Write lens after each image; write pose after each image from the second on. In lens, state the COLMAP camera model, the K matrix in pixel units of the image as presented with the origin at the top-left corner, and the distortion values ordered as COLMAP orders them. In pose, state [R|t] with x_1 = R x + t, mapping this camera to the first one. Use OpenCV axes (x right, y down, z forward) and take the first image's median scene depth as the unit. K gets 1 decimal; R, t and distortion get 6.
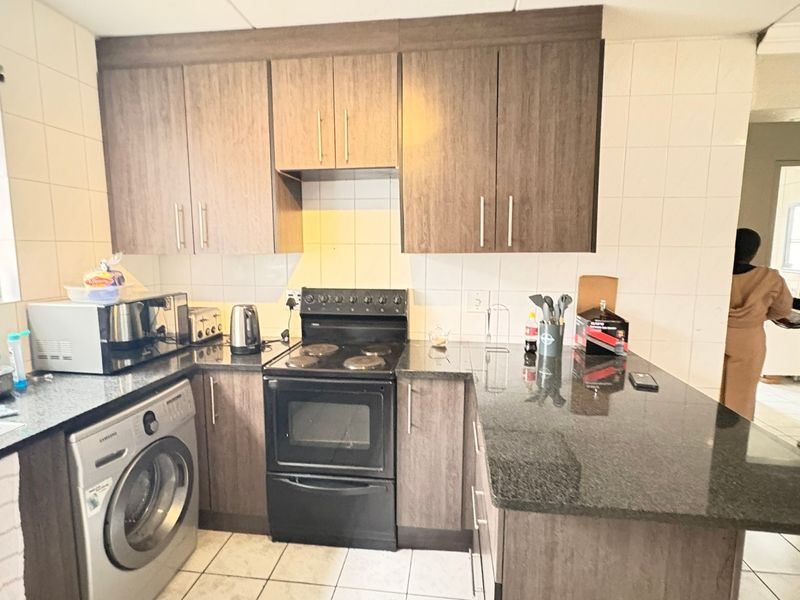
lens RADIAL K [[421.2, 0, 397.2], [0, 421.2, 301.1], [0, 0, 1]] dist [0.003720, -0.001505]
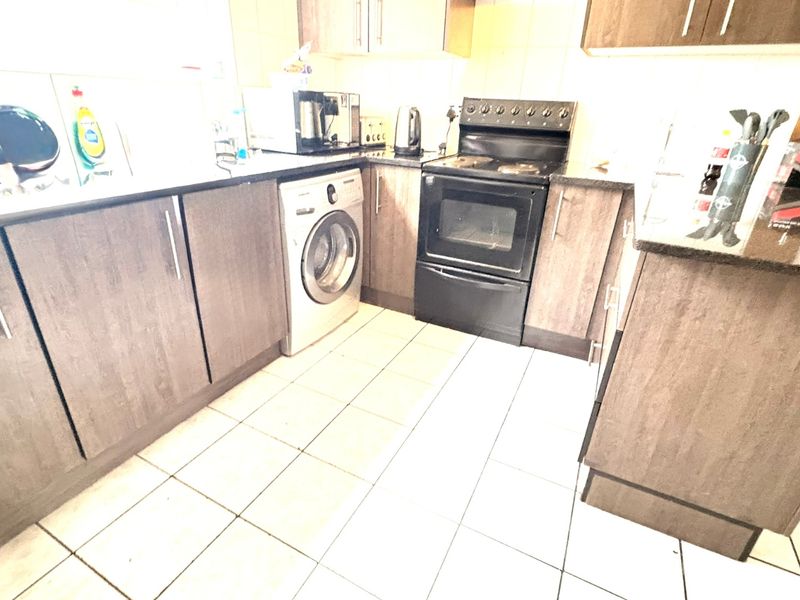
lens RADIAL K [[421.2, 0, 400.0], [0, 421.2, 298.9], [0, 0, 1]] dist [0.003720, -0.001505]
pose [[0.941887, 0.172016, -0.288548, -0.000080], [-0.078818, 0.948134, 0.307943, 0.152174], [0.326553, -0.267305, 0.906593, -0.093446]]
